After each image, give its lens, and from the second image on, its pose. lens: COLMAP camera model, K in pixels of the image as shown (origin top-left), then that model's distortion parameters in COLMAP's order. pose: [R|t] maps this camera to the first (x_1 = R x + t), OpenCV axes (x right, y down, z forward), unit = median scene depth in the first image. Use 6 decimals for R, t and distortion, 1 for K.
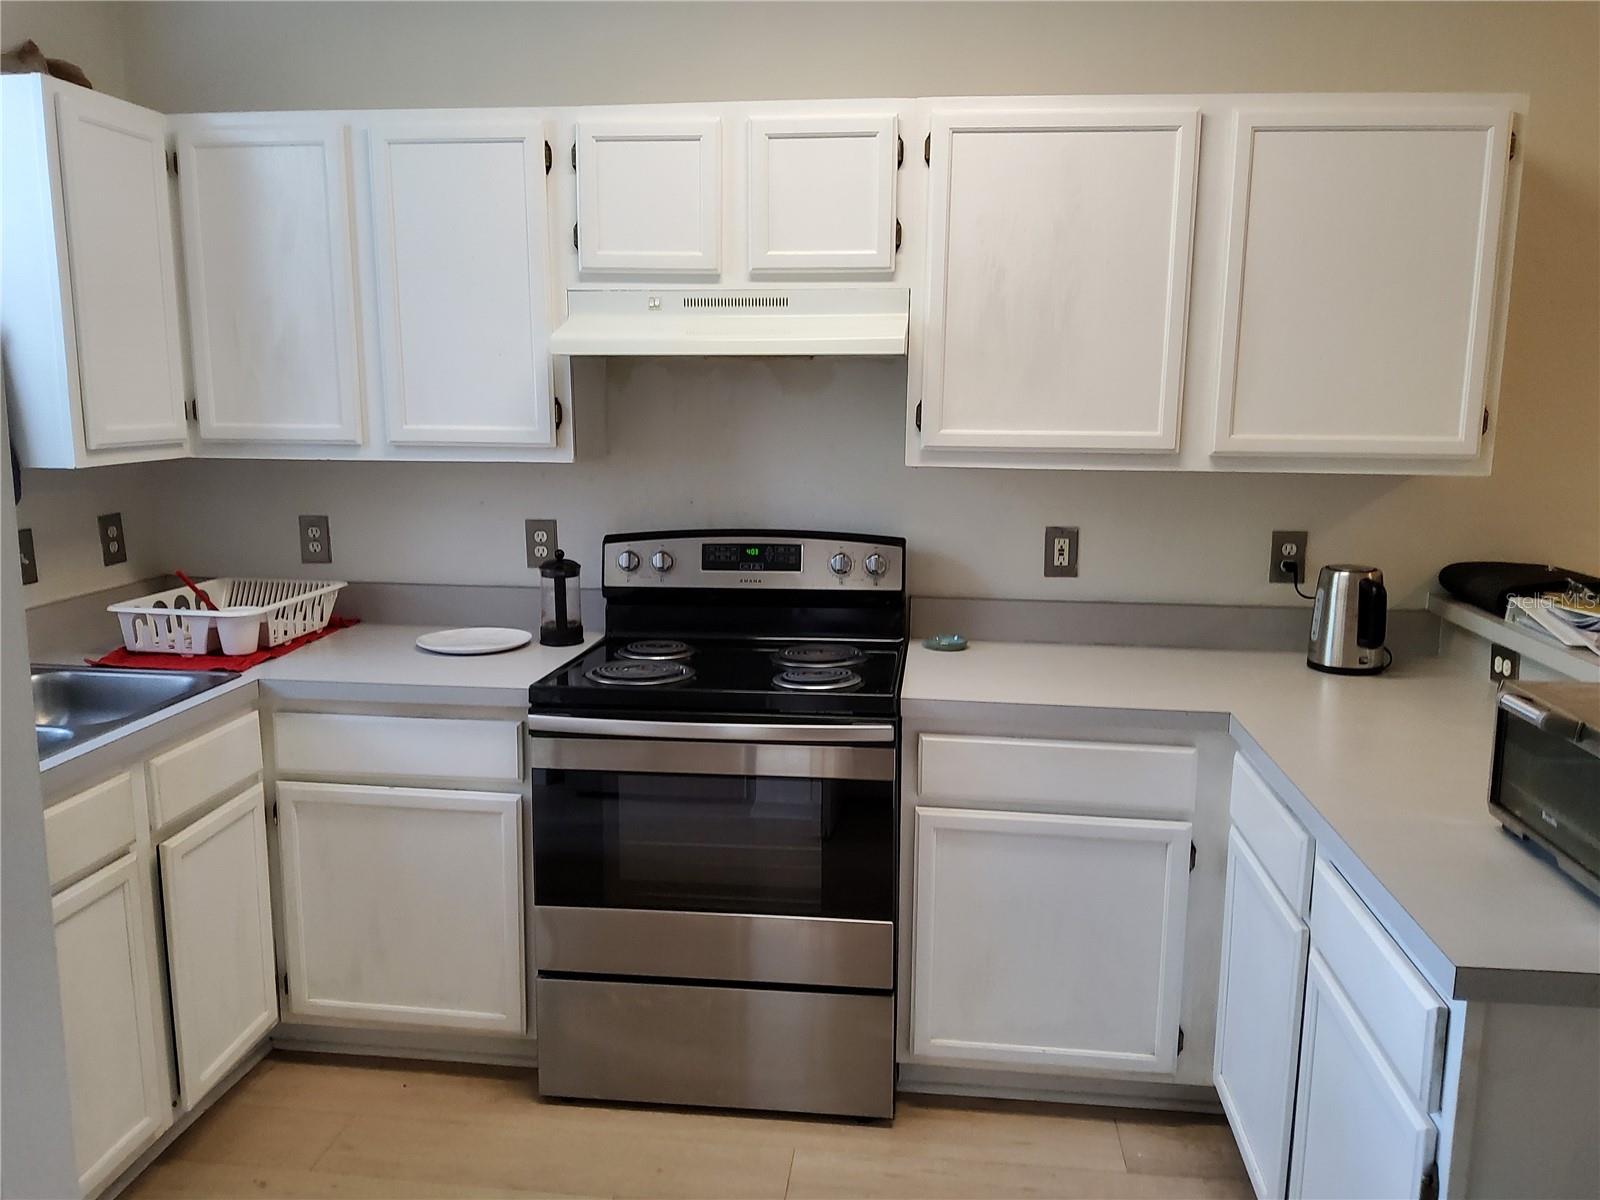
lens RADIAL K [[1215.5, 0, 810.7], [0, 1215.5, 598.0], [0, 0, 1]] dist [0.026199, -0.003142]
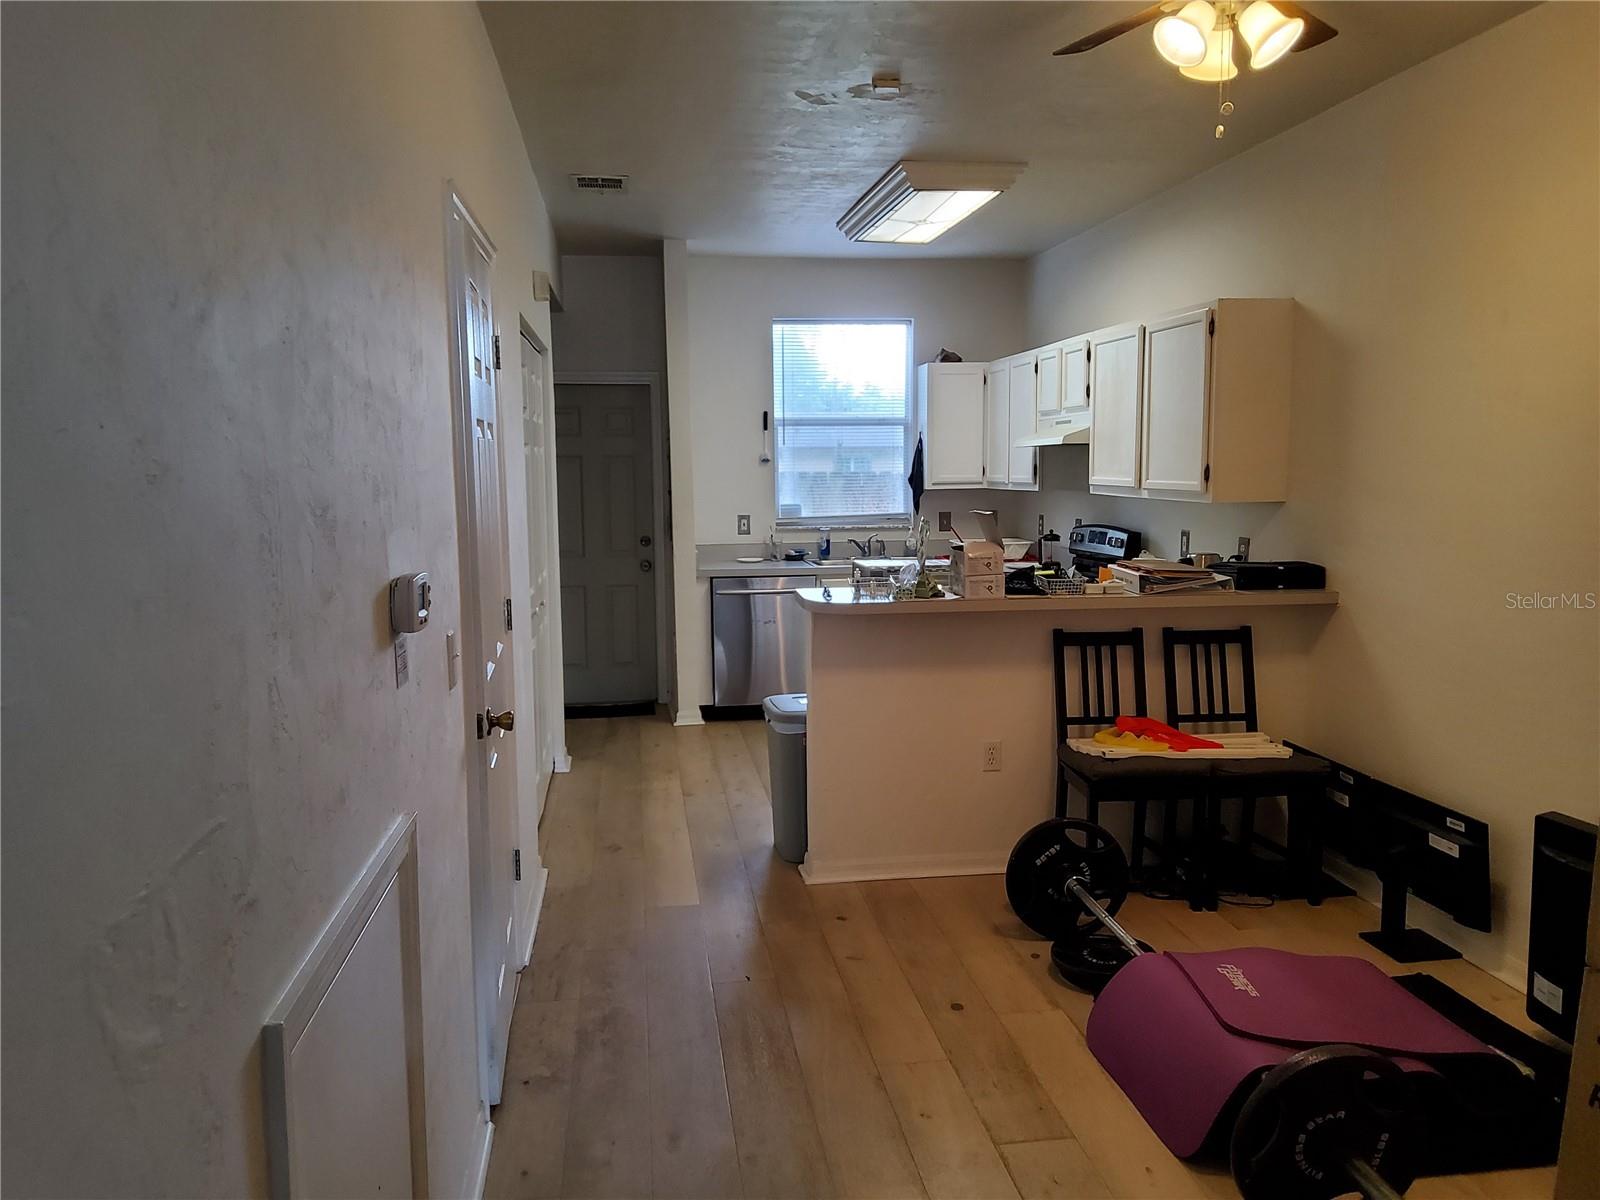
lens RADIAL K [[1215.5, 0, 810.7], [0, 1215.5, 598.0], [0, 0, 1]] dist [0.026199, -0.003142]
pose [[0.247821, 0.097059, -0.963932, 2.016965], [-0.139124, 0.988222, 0.063736, 0.005072], [0.958764, 0.118311, 0.258405, -0.012310]]
